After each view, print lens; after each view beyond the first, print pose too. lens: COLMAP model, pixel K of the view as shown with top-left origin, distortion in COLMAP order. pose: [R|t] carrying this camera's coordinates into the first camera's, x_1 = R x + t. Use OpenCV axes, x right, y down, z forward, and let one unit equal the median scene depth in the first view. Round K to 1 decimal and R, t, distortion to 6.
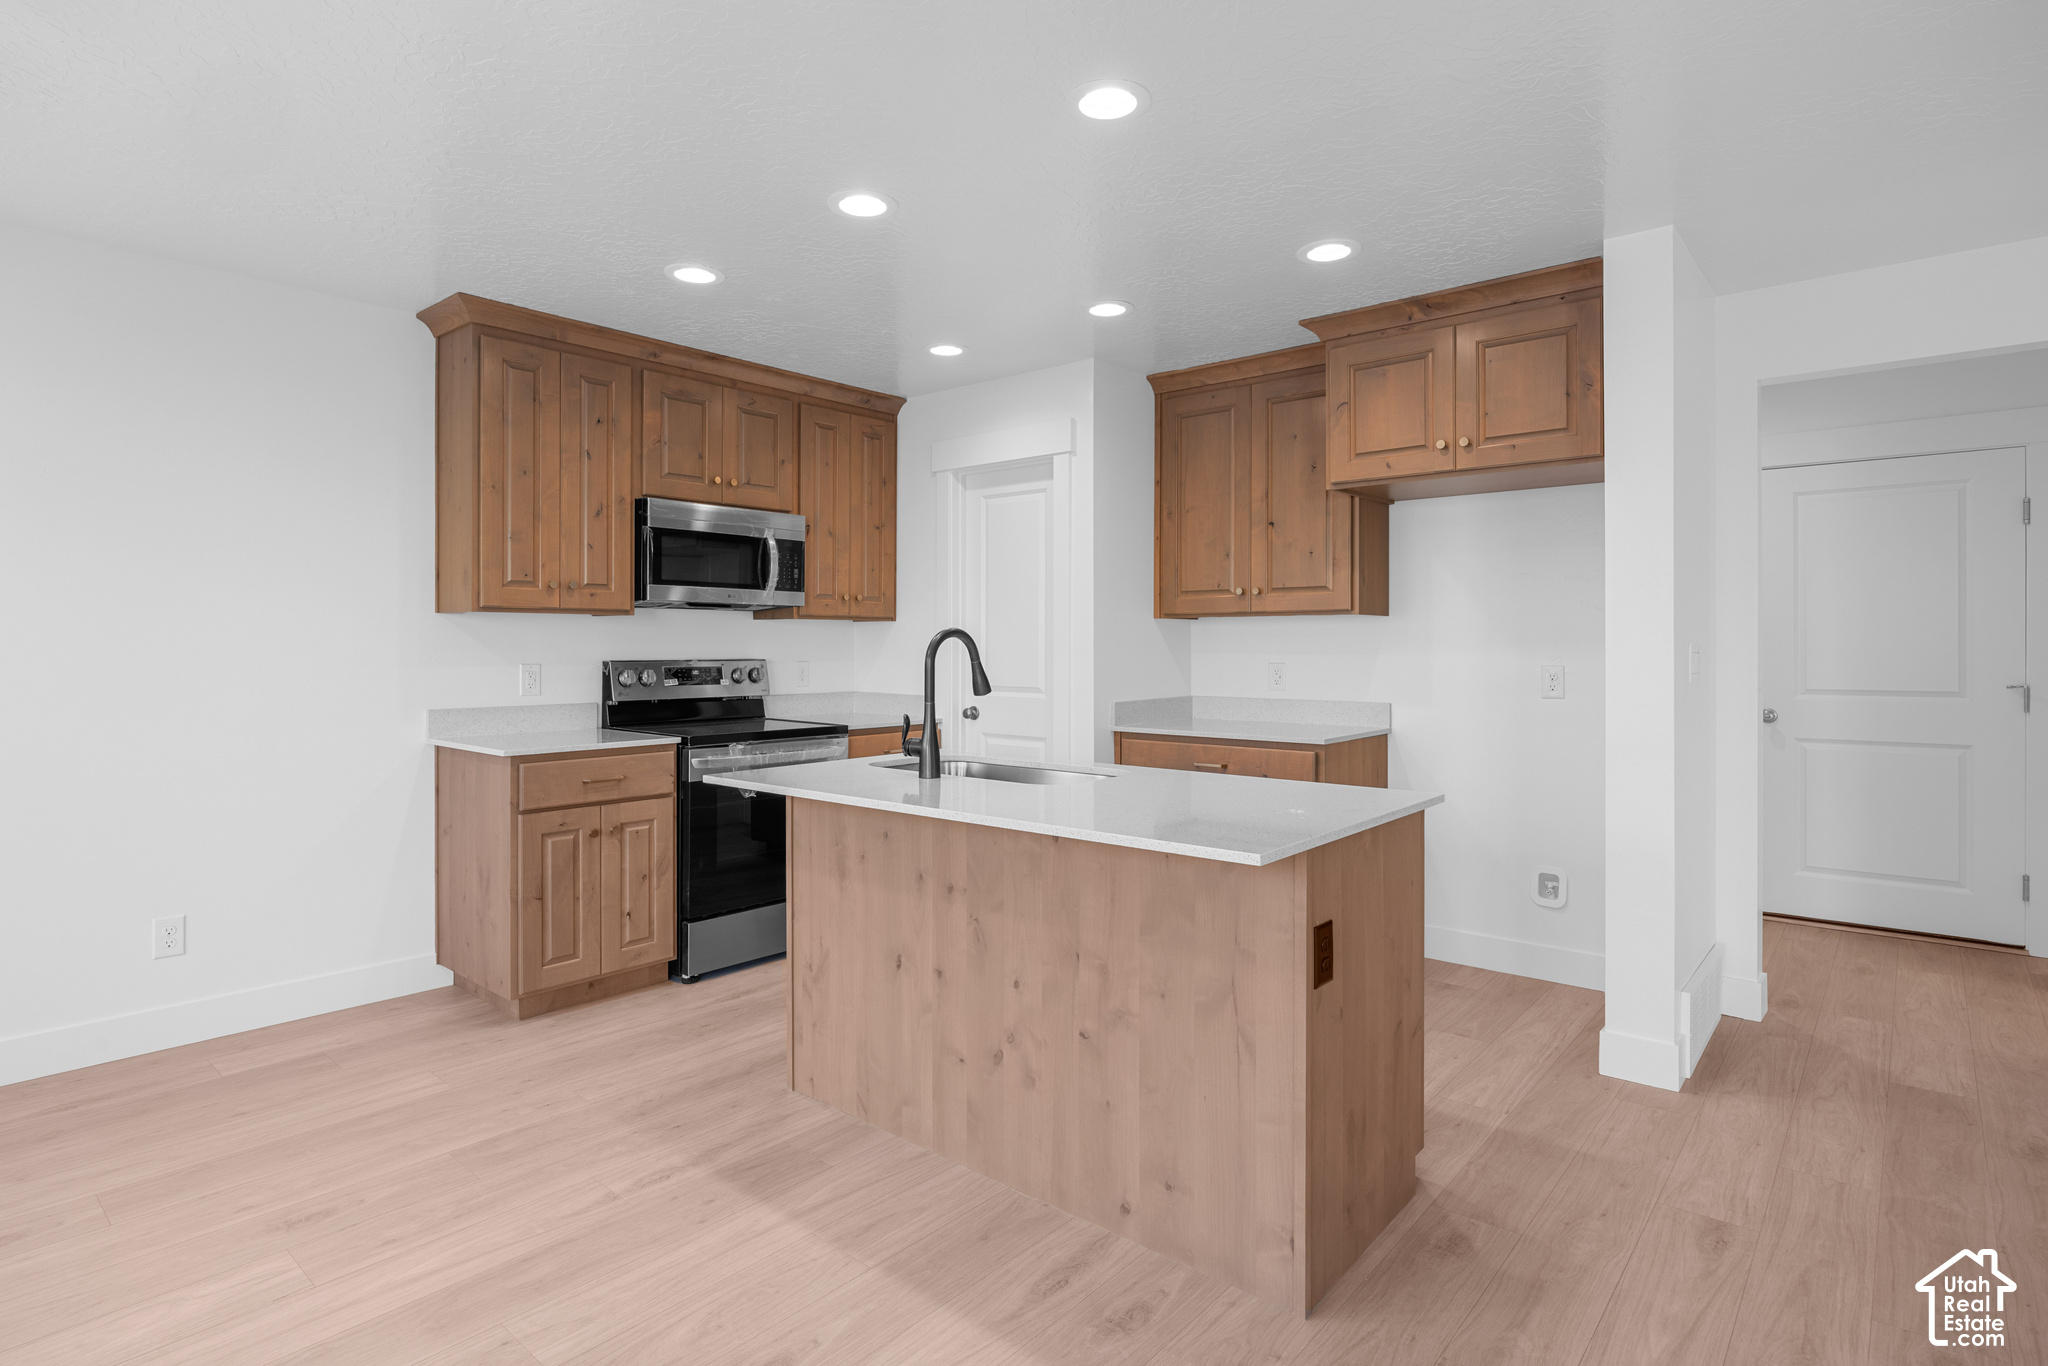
lens RADIAL K [[1064.0, 0, 962.7], [0, 1064.0, 652.1], [0, 0, 1]] dist [-0.011863, 0.000126]
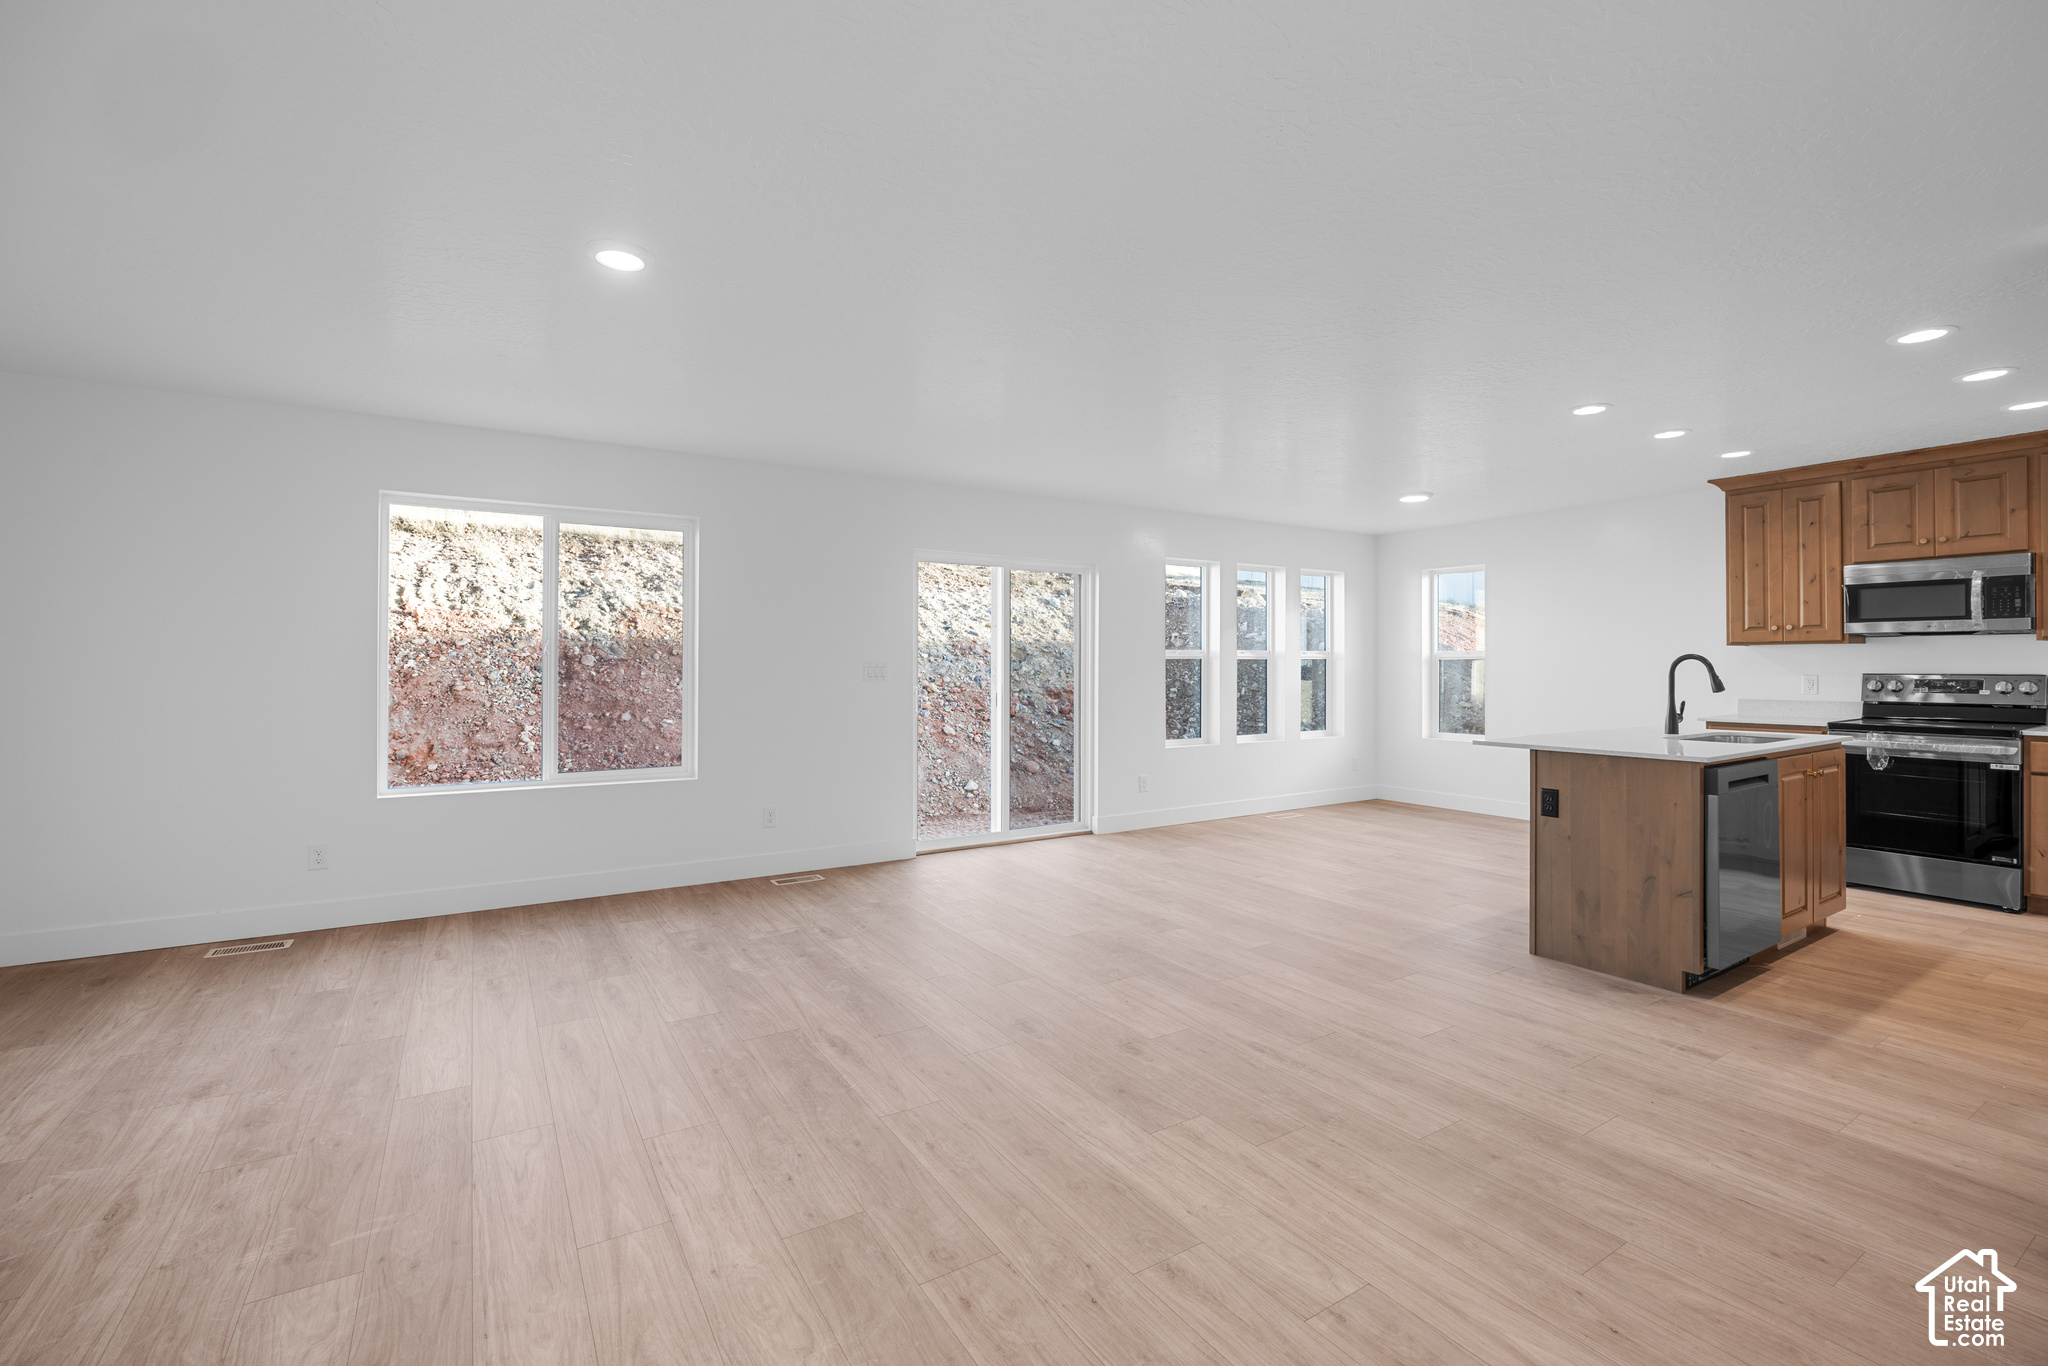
lens RADIAL K [[869.8, 0, 1029.5], [0, 869.8, 673.3], [0, 0, 1]] dist [-0.015319, 0.000375]
pose [[-0.290989, 0.011433, -0.956658, 1.679920], [-0.001635, 0.999921, 0.012448, -0.007771], [0.956725, 0.005186, -0.290947, 0.337261]]
